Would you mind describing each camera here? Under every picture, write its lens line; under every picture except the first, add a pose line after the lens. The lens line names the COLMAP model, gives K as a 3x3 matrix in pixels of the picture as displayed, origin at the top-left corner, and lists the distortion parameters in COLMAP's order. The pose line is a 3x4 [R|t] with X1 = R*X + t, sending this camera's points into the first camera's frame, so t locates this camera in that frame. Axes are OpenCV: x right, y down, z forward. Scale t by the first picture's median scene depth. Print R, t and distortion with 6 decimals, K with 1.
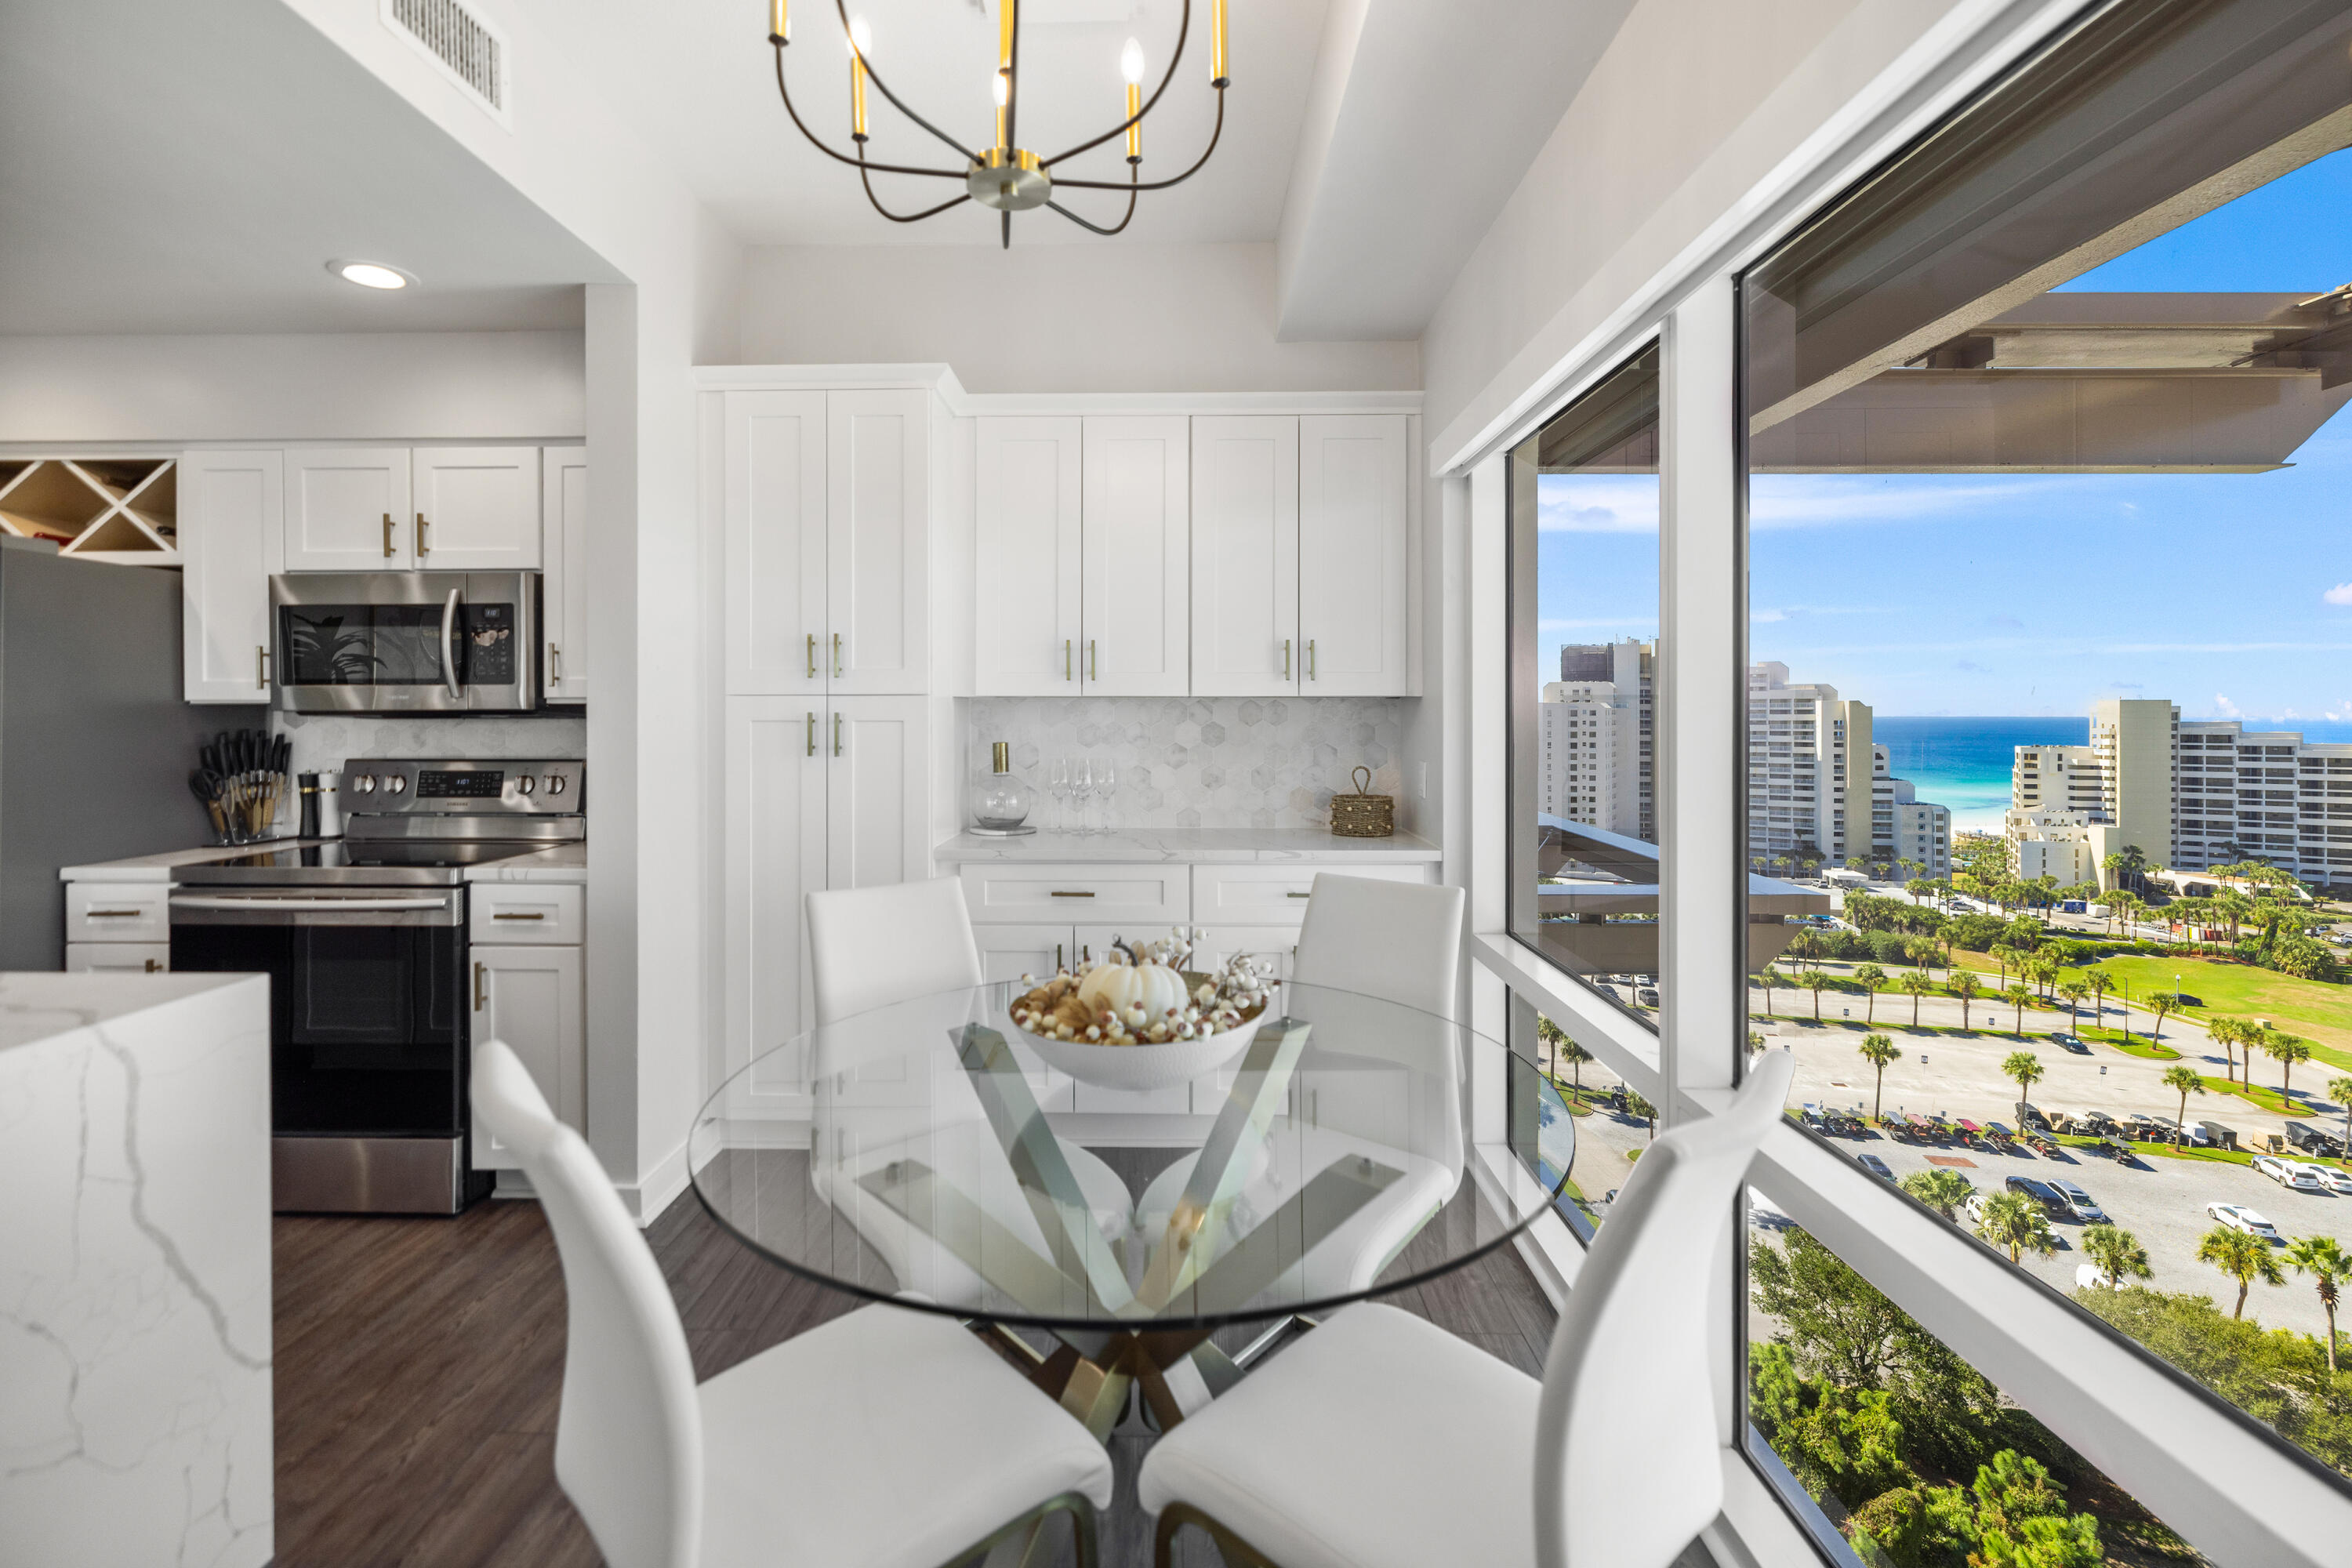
lens RADIAL K [[1008.9, 0, 1132.5], [0, 1008.9, 717.7], [0, 0, 1]] dist [0.004301, -0.000345]
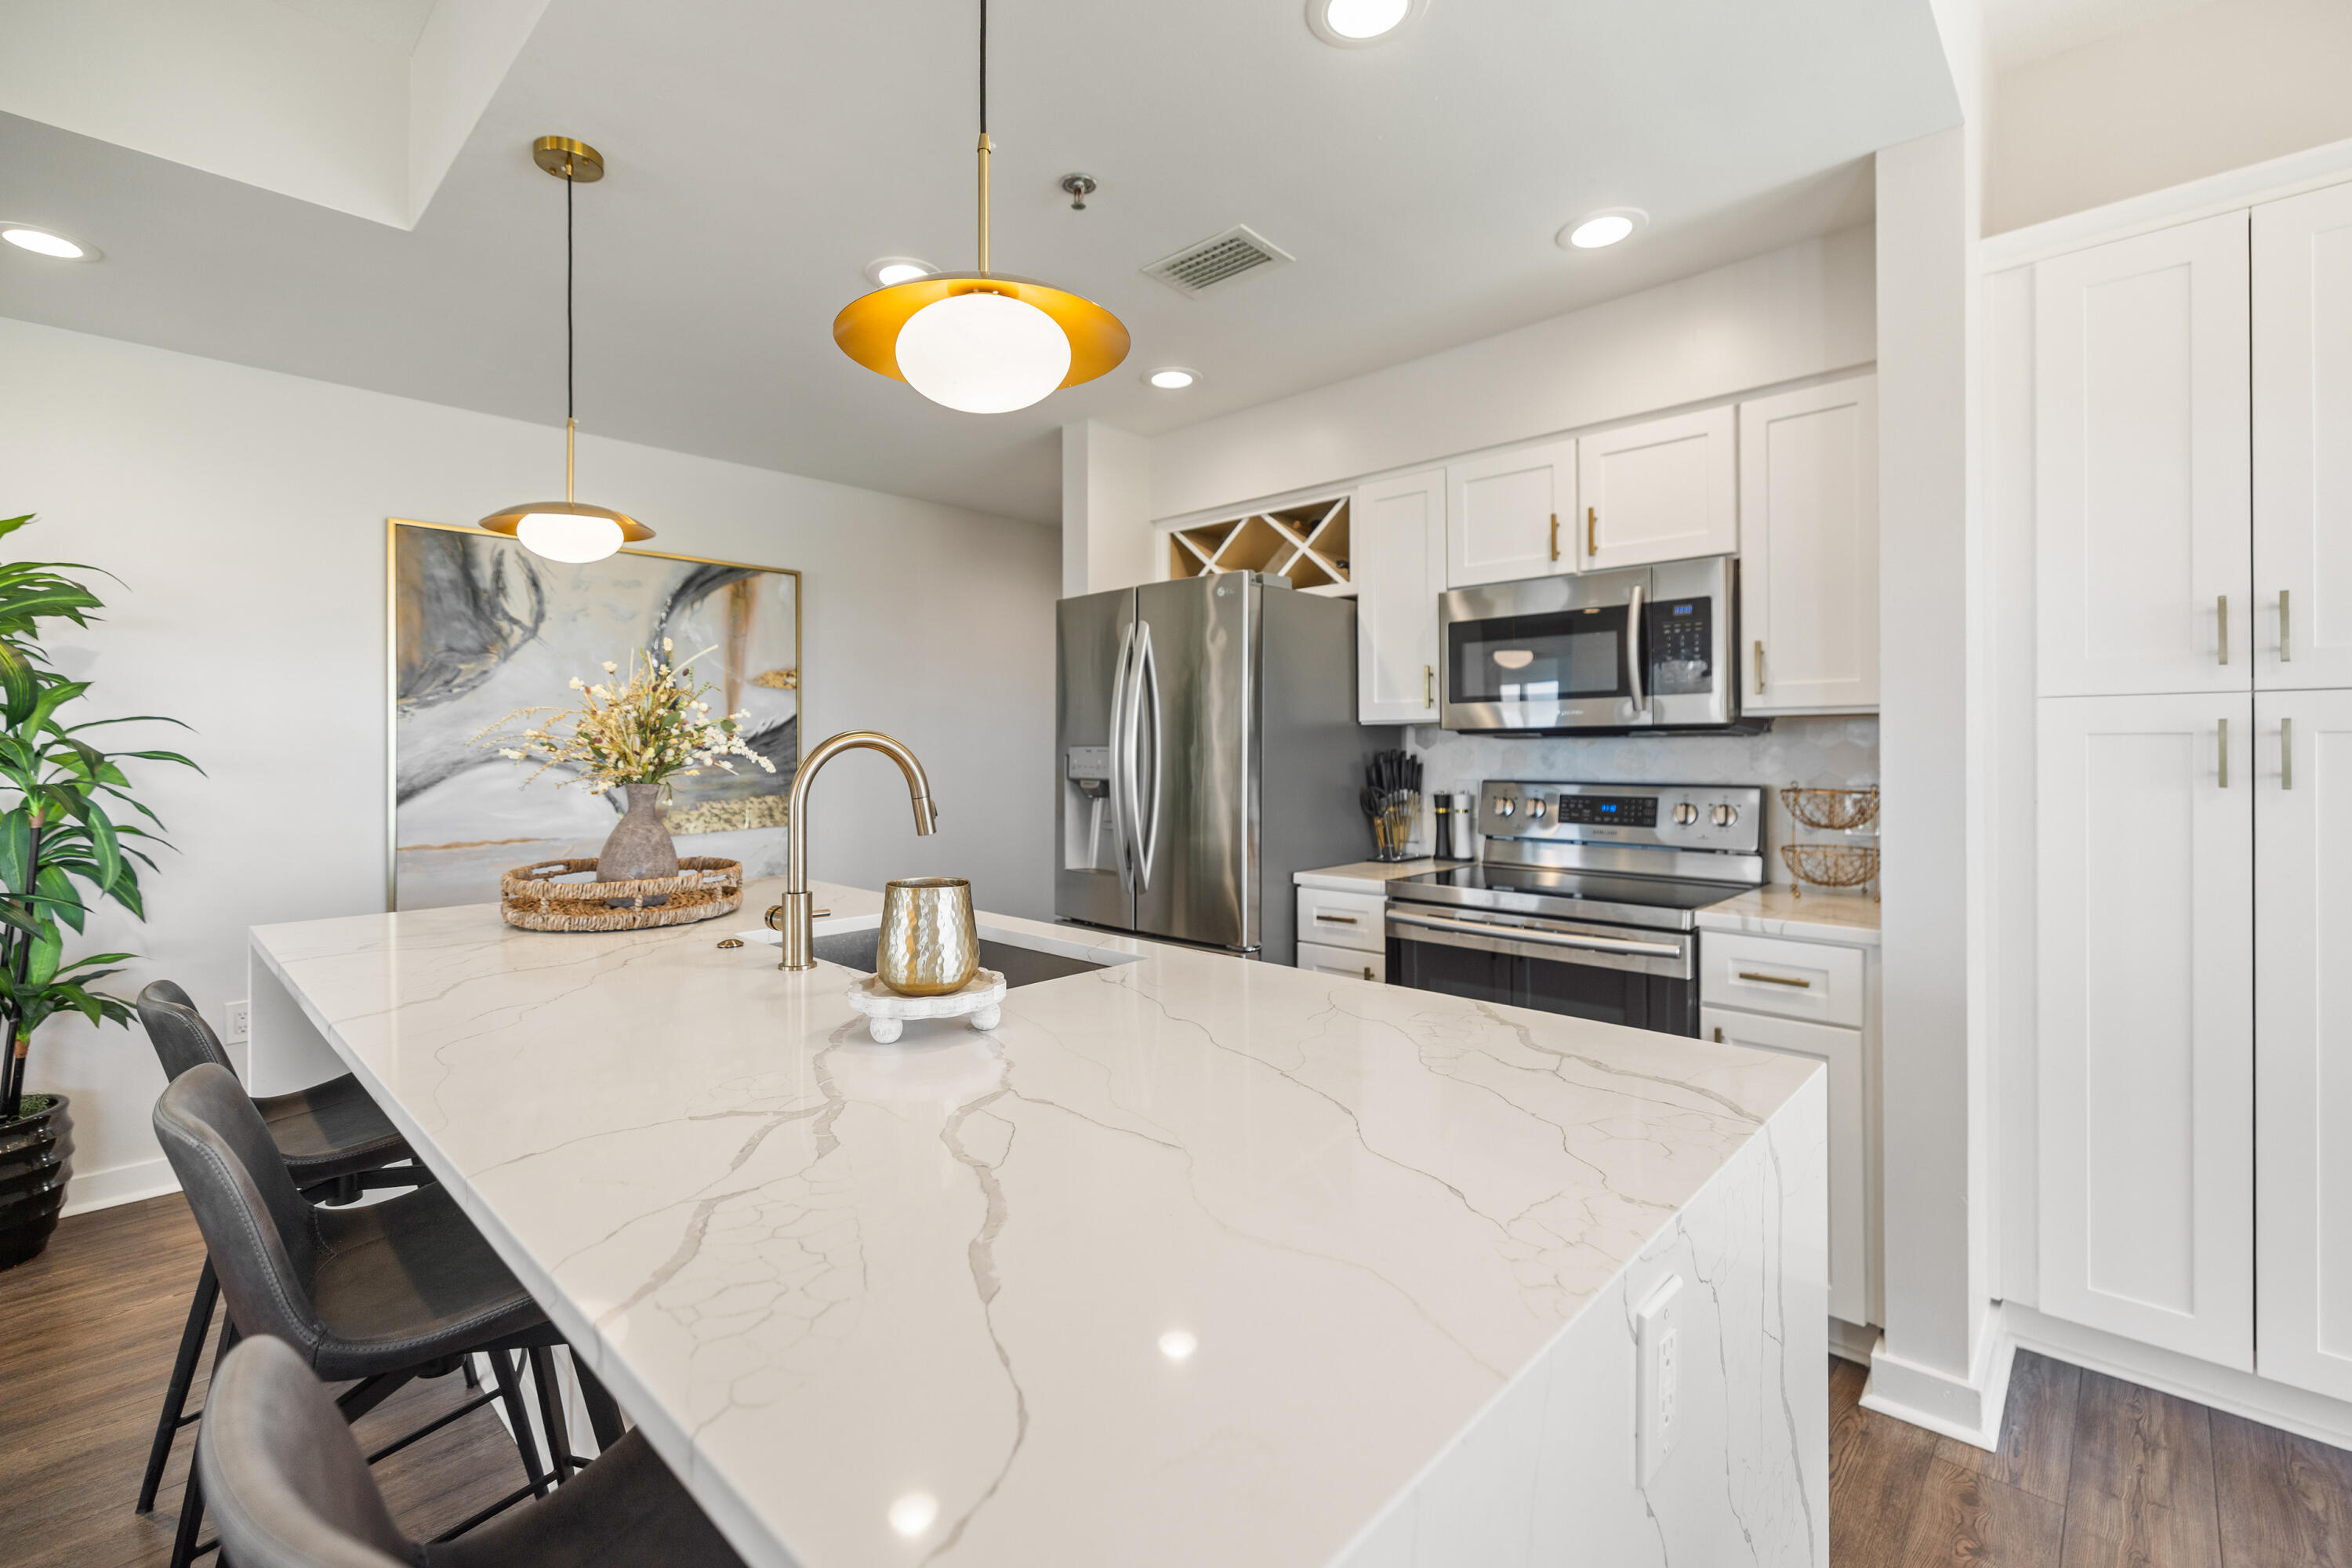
lens RADIAL K [[1008.9, 0, 1151.7], [0, 1008.9, 751.0], [0, 0, 1]] dist [0.004301, -0.000345]
pose [[0.740920, -0.001211, -0.671592, -0.383538], [0.000381, 0.999999, -0.001383, 0.015156], [0.671593, 0.000769, 0.740920, 0.070650]]
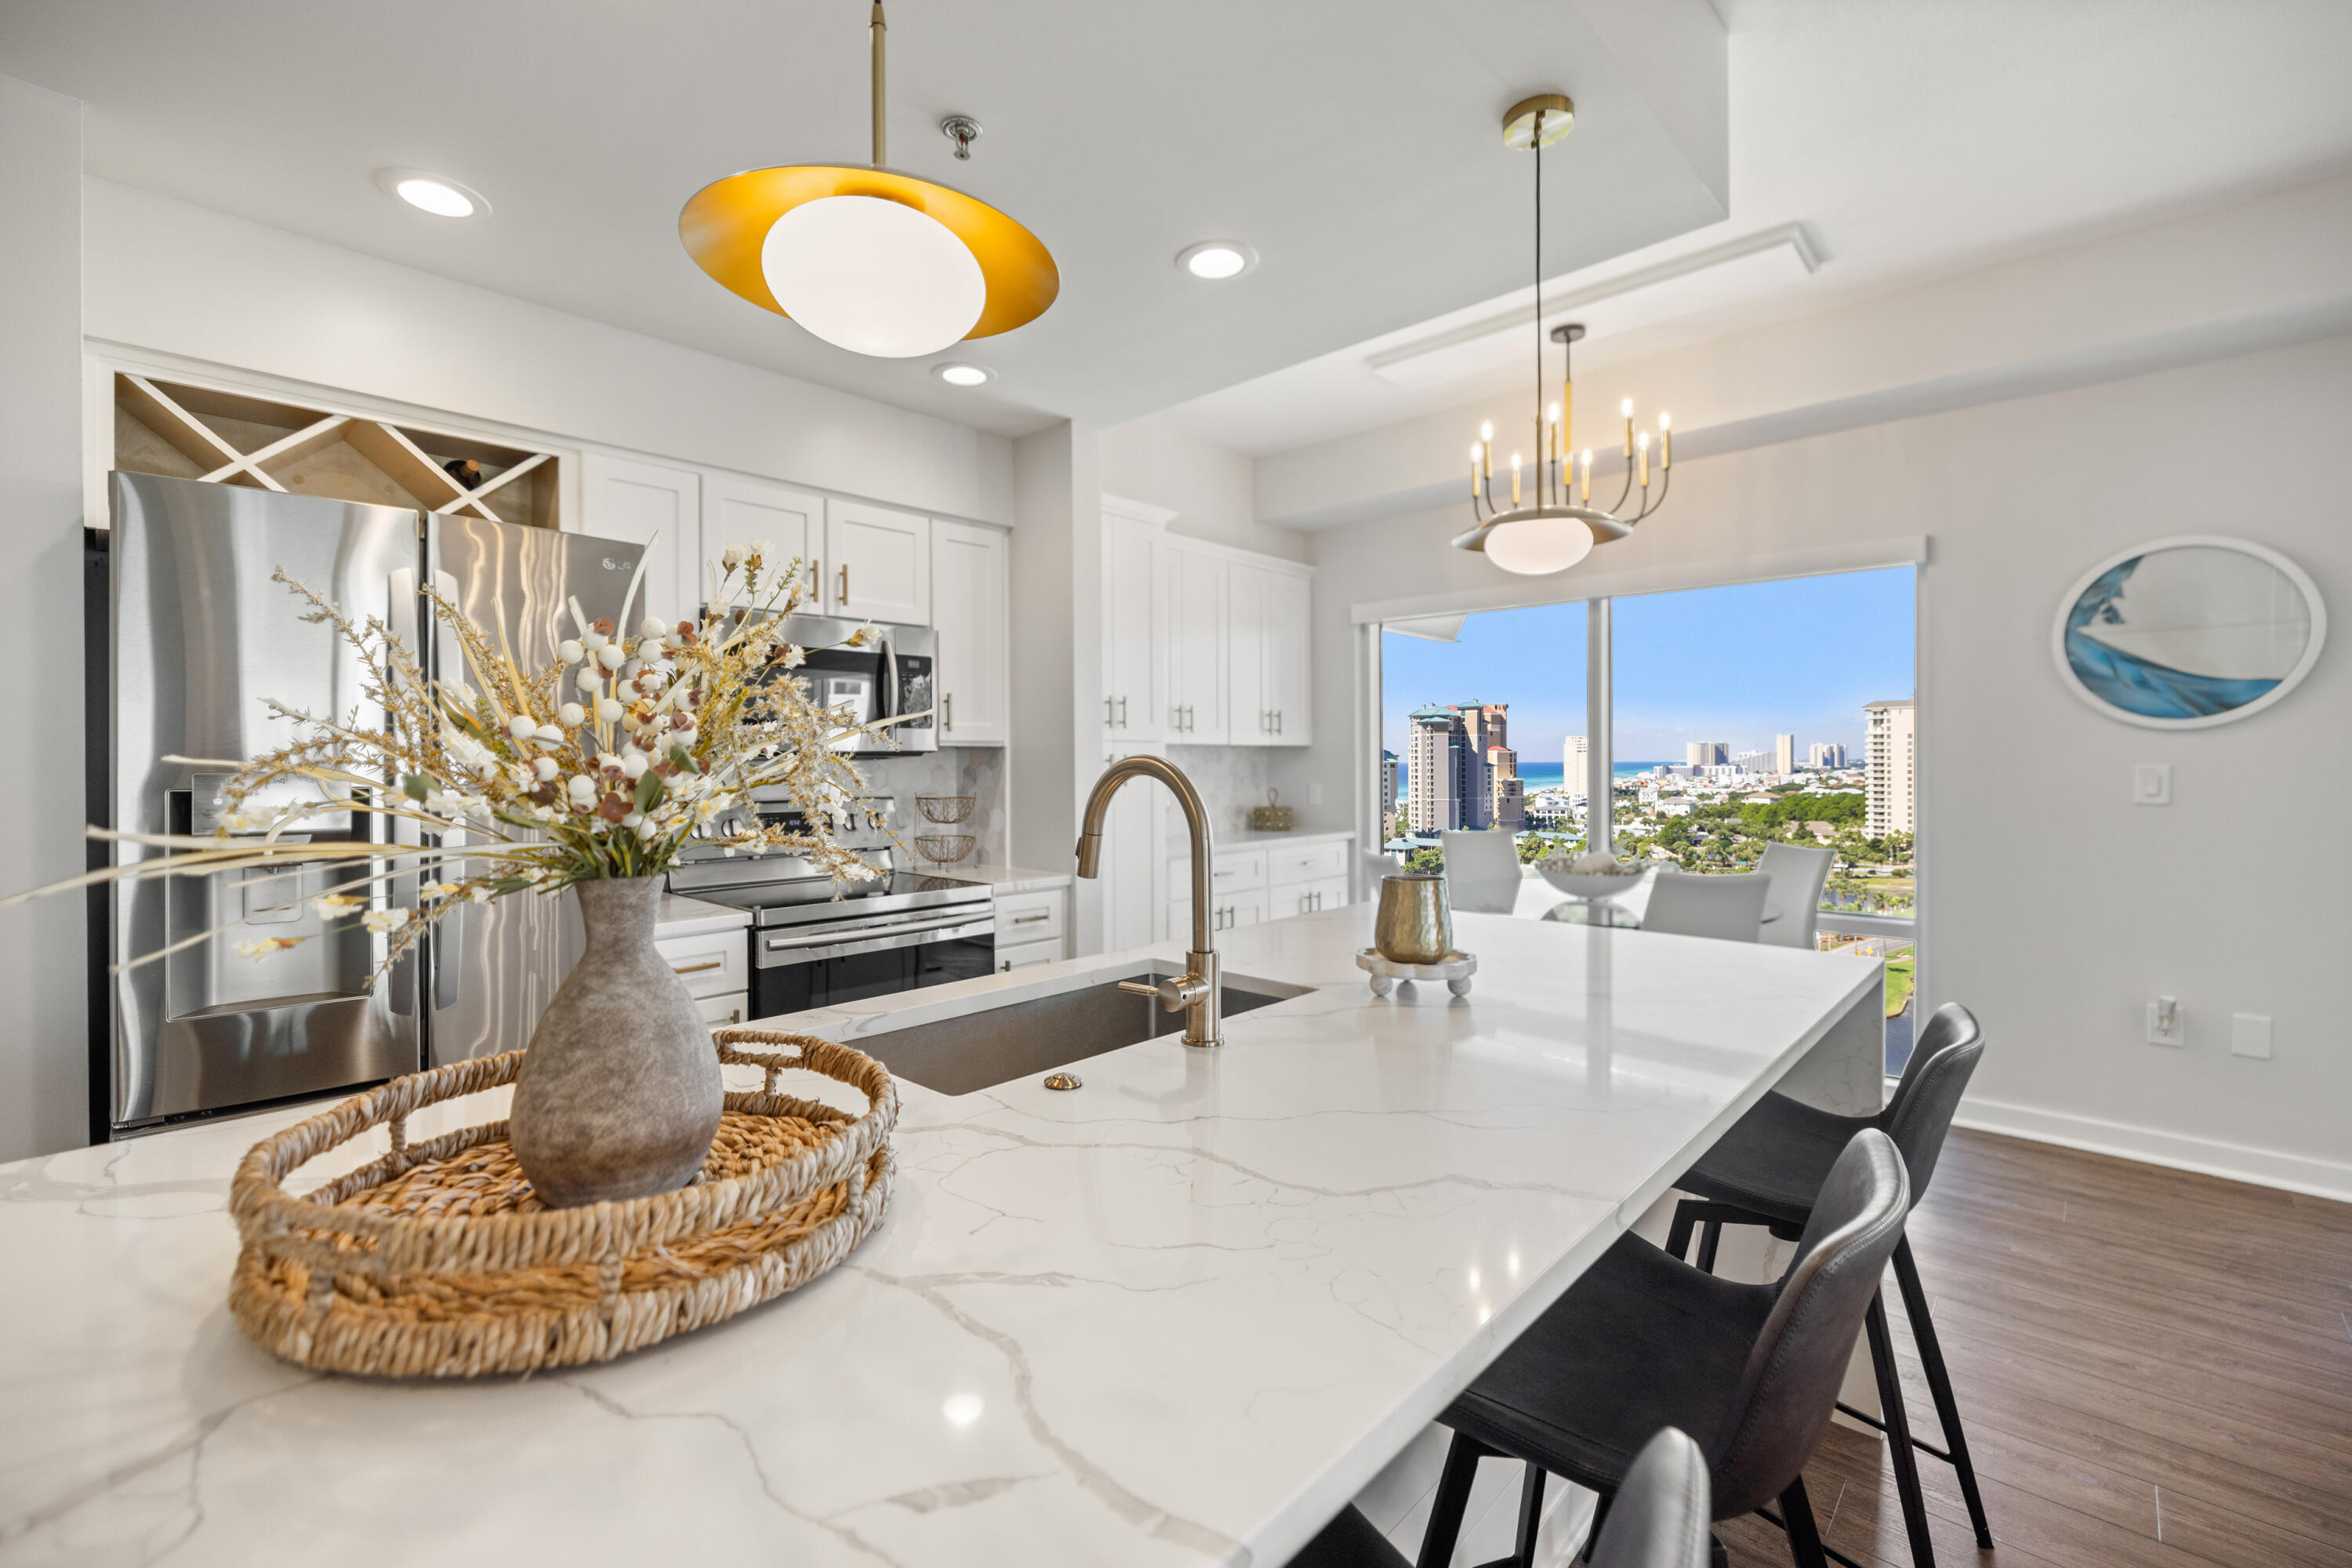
lens RADIAL K [[1008.9, 0, 1179.9], [0, 1008.9, 768.4], [0, 0, 1]] dist [0.004301, -0.000345]
pose [[0.659896, -0.009385, 0.751298, -1.241728], [0.010978, 0.999936, 0.002848, 0.010524], [-0.751277, 0.006368, 0.659957, 0.046505]]
